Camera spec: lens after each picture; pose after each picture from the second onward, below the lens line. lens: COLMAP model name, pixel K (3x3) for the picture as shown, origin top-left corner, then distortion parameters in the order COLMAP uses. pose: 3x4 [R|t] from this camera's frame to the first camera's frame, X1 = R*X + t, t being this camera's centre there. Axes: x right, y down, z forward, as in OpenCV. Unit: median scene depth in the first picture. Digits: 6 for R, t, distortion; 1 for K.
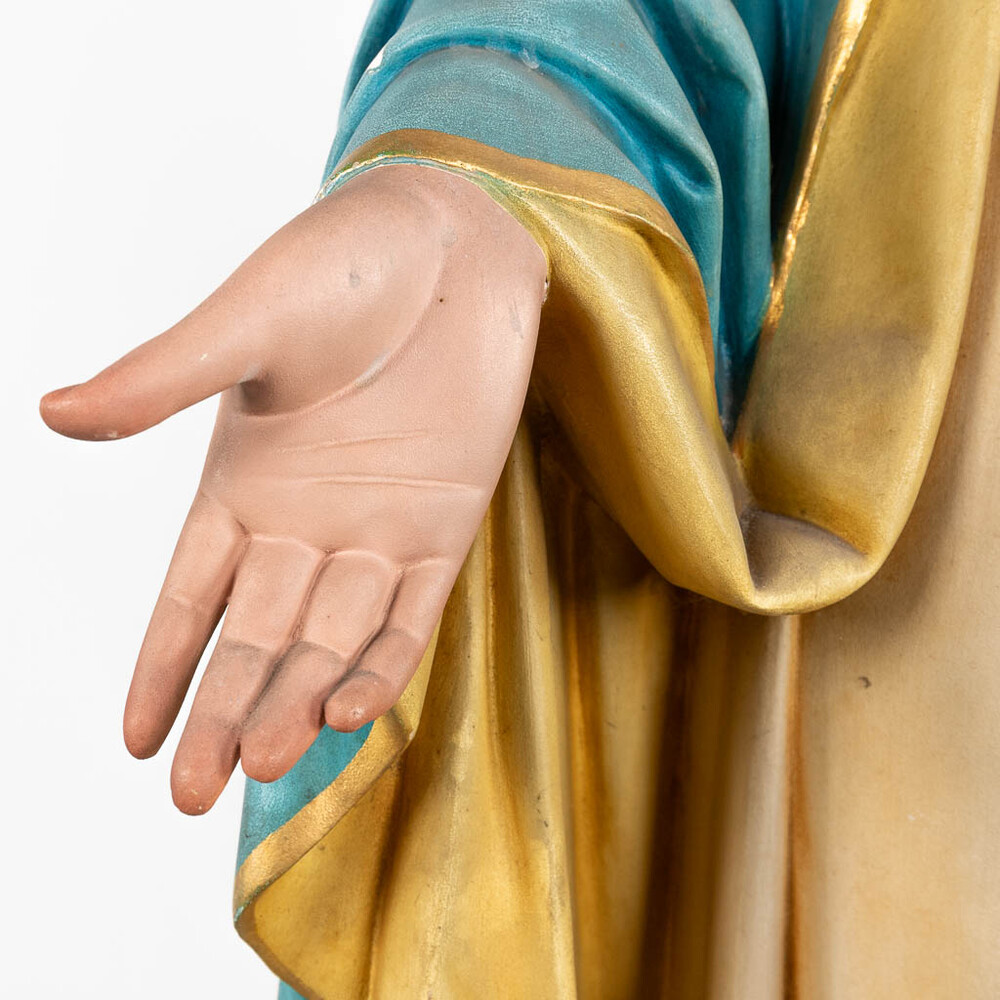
lens RADIAL K [[1581.3, 0, 500.0], [0, 1581.3, 500.0], [0, 0, 1]] dist [0.069976, 0.011992]
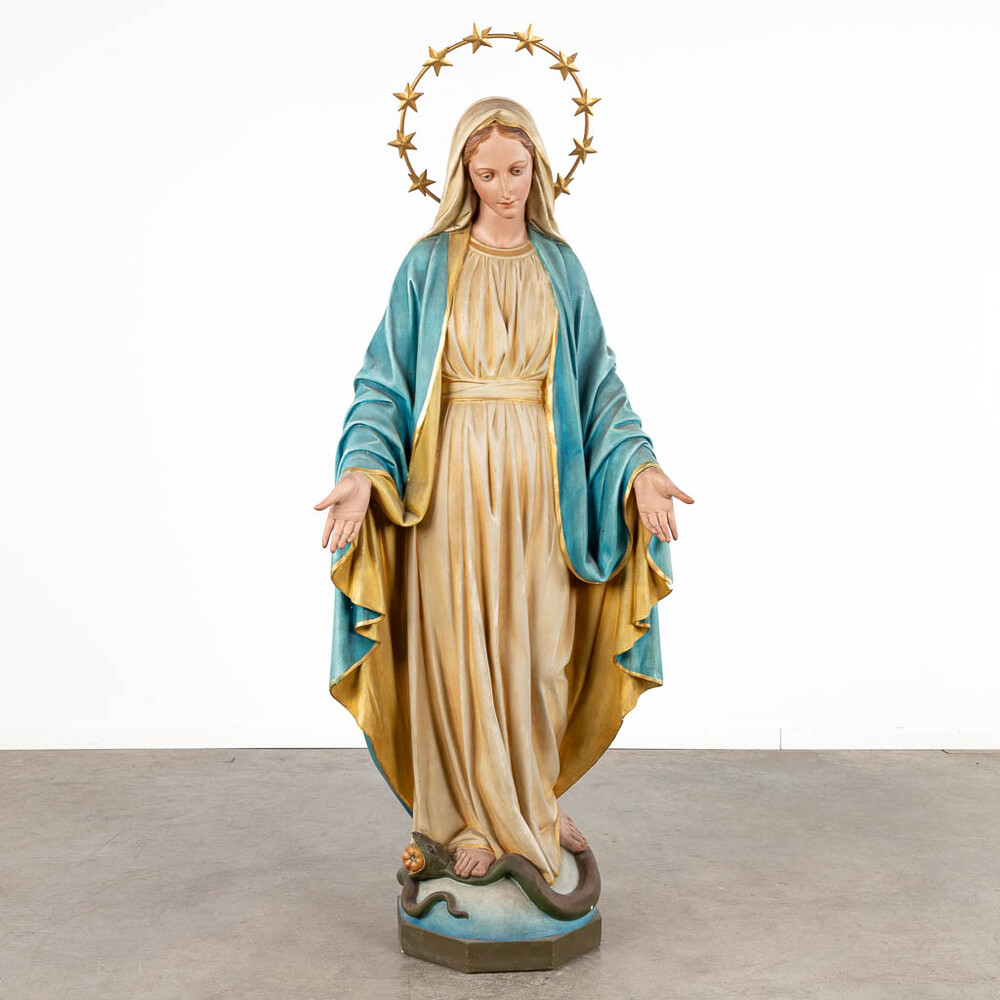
lens RADIAL K [[1581.3, 0, 500.0], [0, 1581.3, 500.0], [0, 0, 1]] dist [0.069976, 0.011992]
pose [[0.995020, -0.056069, 0.082409, 0.013012], [0.053659, 0.998073, 0.031173, -0.239860], [-0.083998, -0.026596, 0.996111, -5.964562]]
